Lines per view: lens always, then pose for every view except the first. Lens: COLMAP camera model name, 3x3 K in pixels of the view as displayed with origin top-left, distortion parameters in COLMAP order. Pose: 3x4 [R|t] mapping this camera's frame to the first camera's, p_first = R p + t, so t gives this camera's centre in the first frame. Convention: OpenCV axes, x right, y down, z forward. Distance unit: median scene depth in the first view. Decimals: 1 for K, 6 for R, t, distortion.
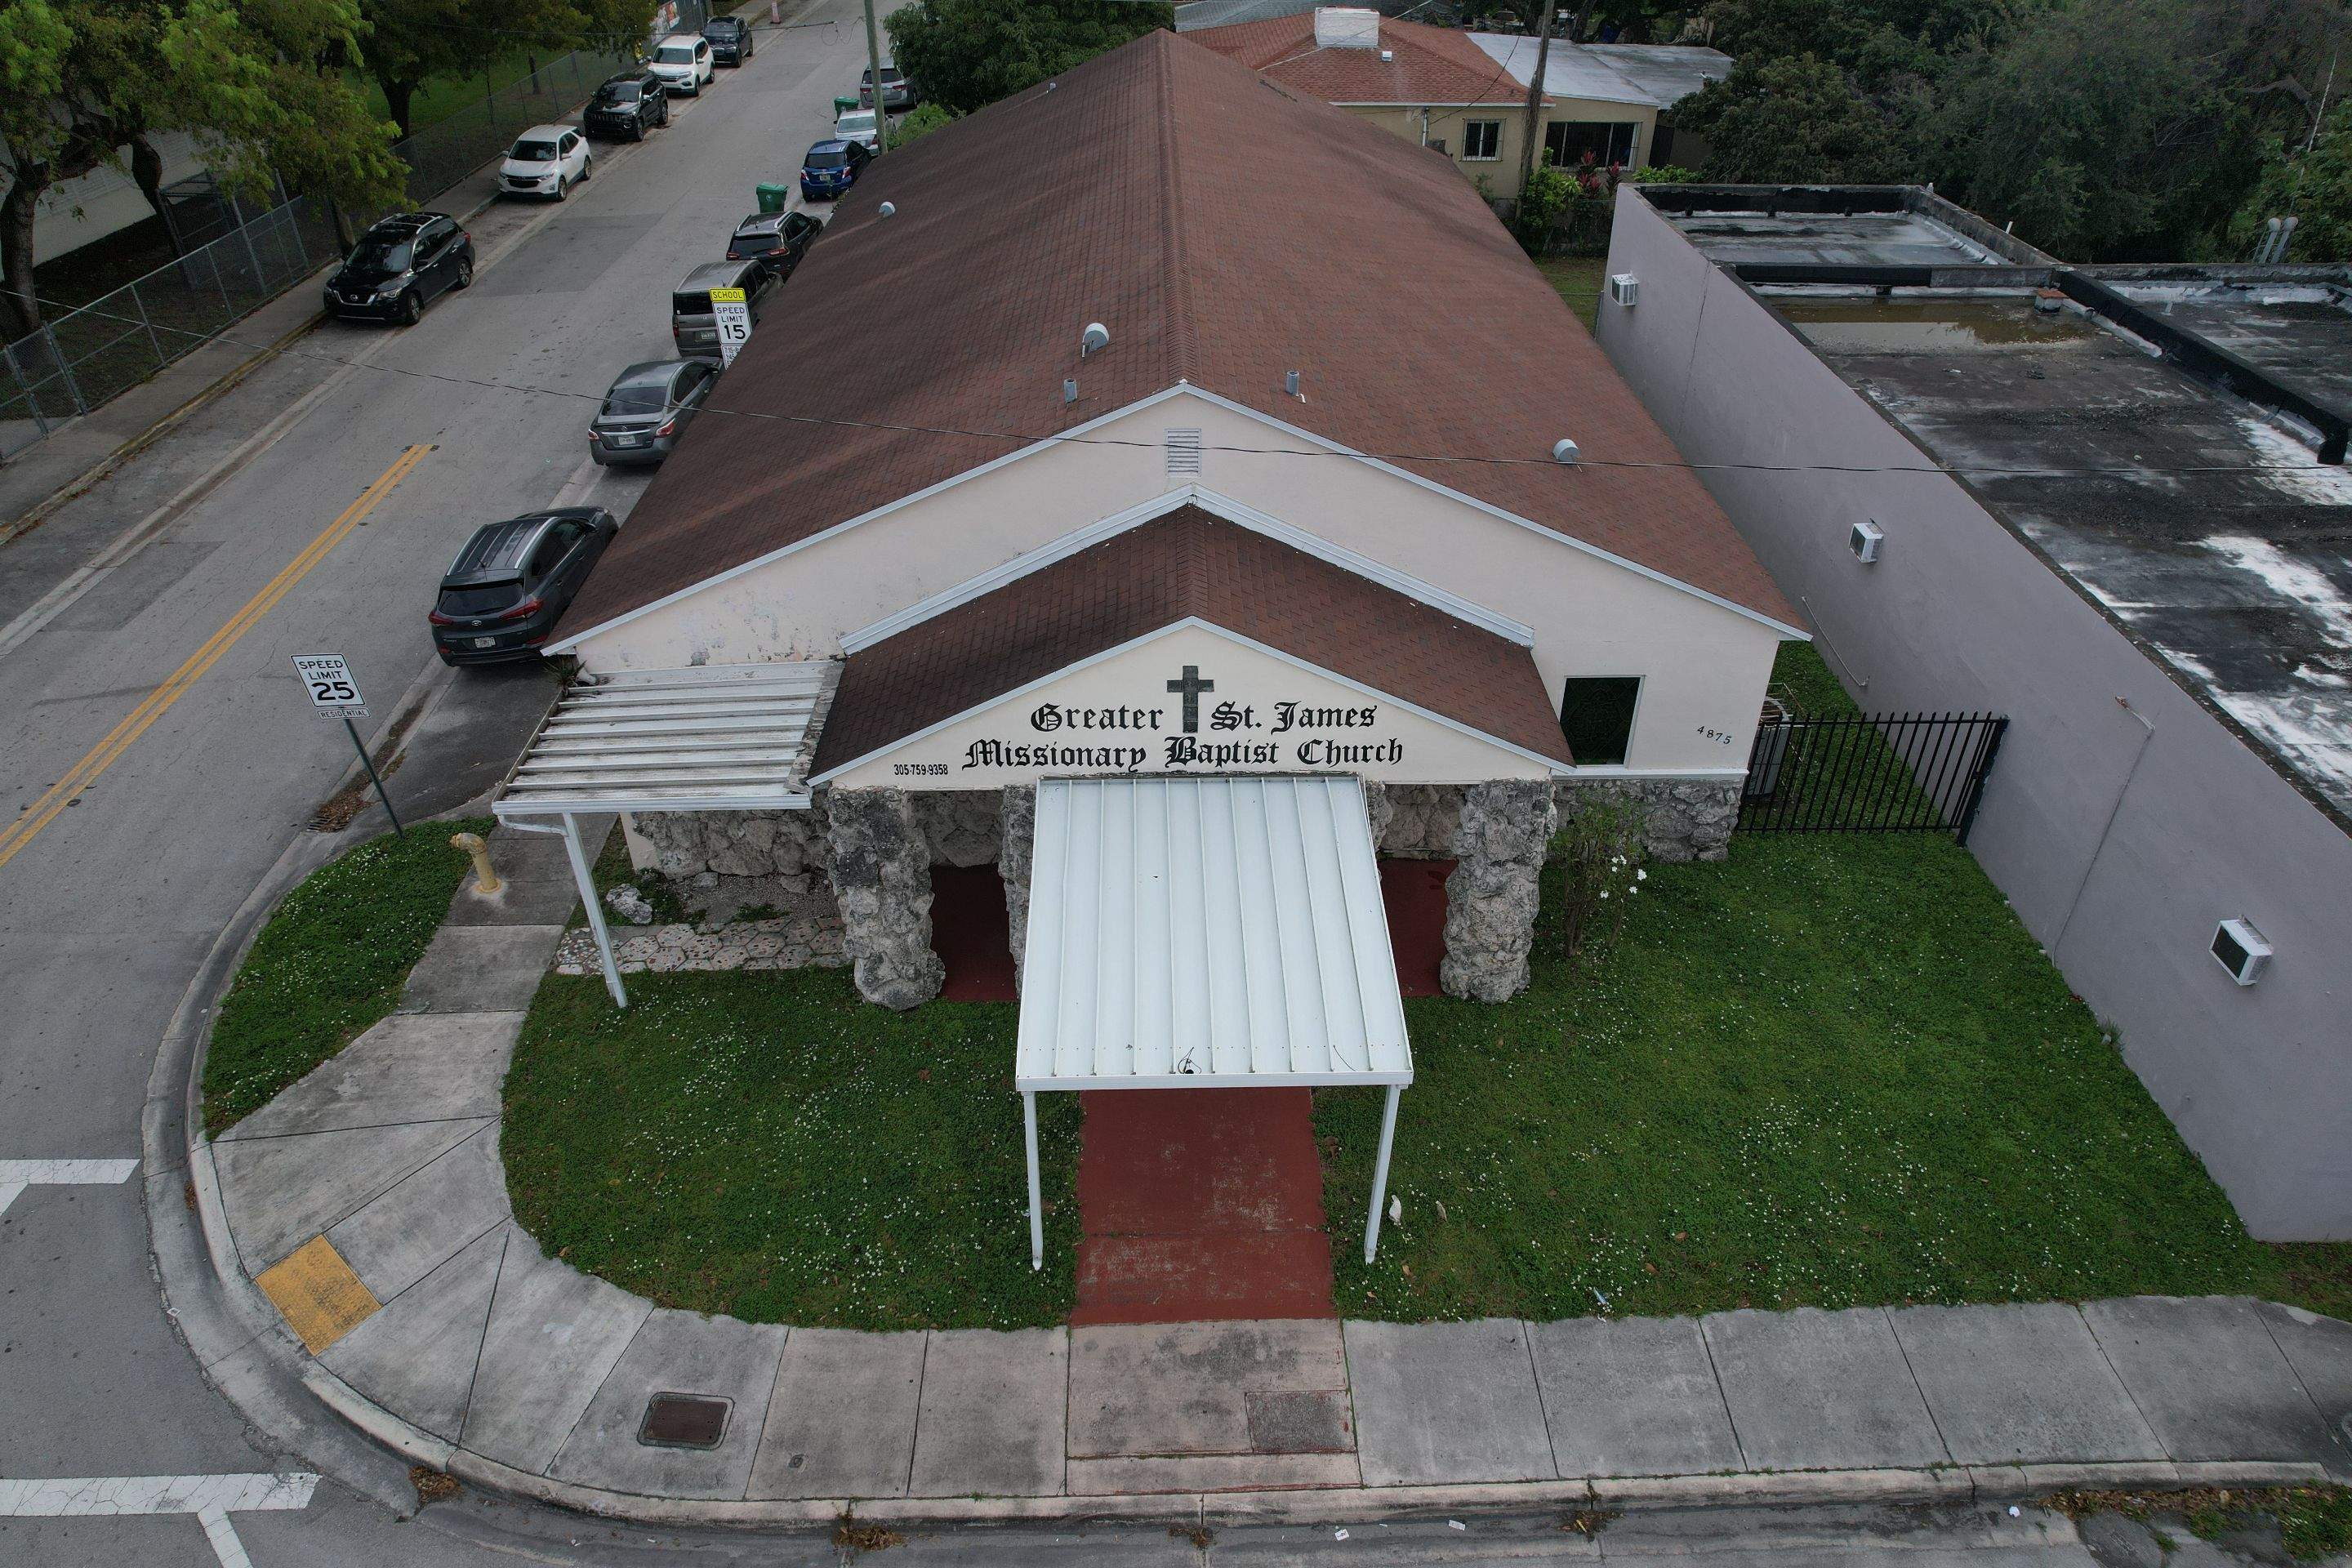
lens RADIAL K [[1502.8, 0, 1180.4], [0, 1502.8, 785.2], [0, 0, 1]] dist [-0.070077, 0.062877]
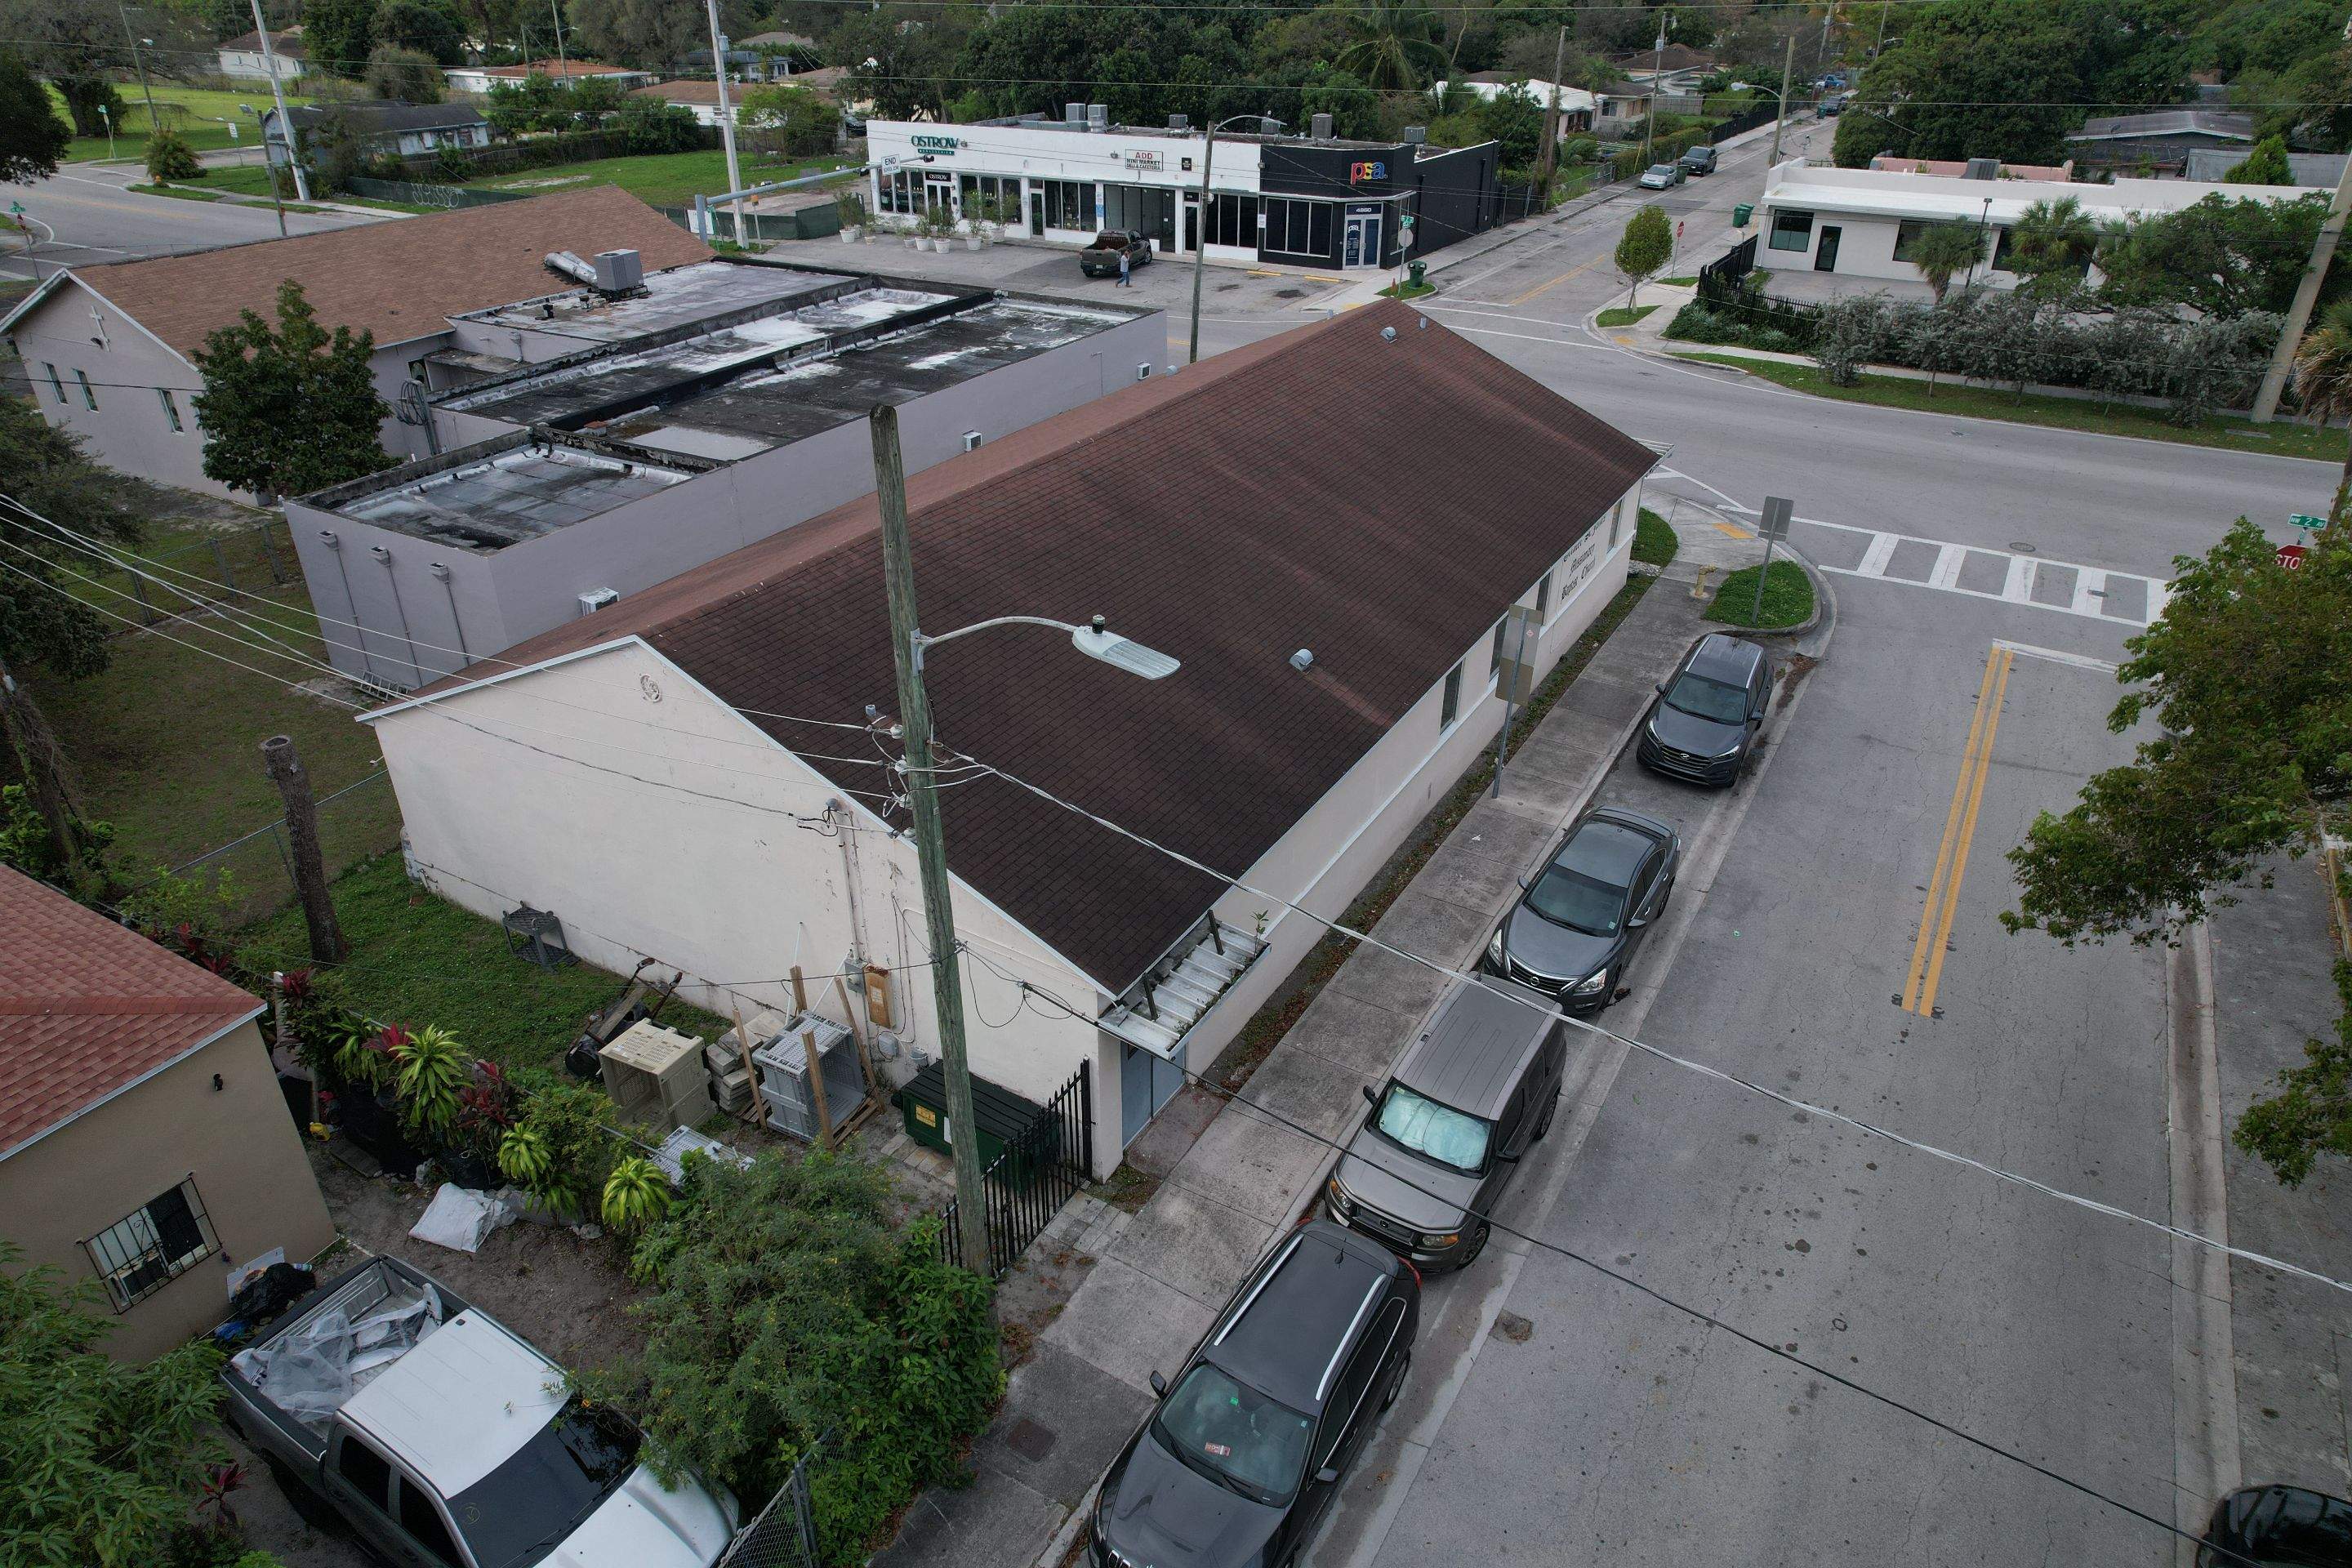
lens RADIAL K [[1502.8, 0, 1177.0], [0, 1502.8, 789.8], [0, 0, 1]] dist [-0.070077, 0.062877]
pose [[-0.854672, -0.257543, 0.450786, -1.018919], [0.294055, 0.475444, 0.829147, -2.038200], [-0.427865, 0.841204, -0.330617, 2.661209]]
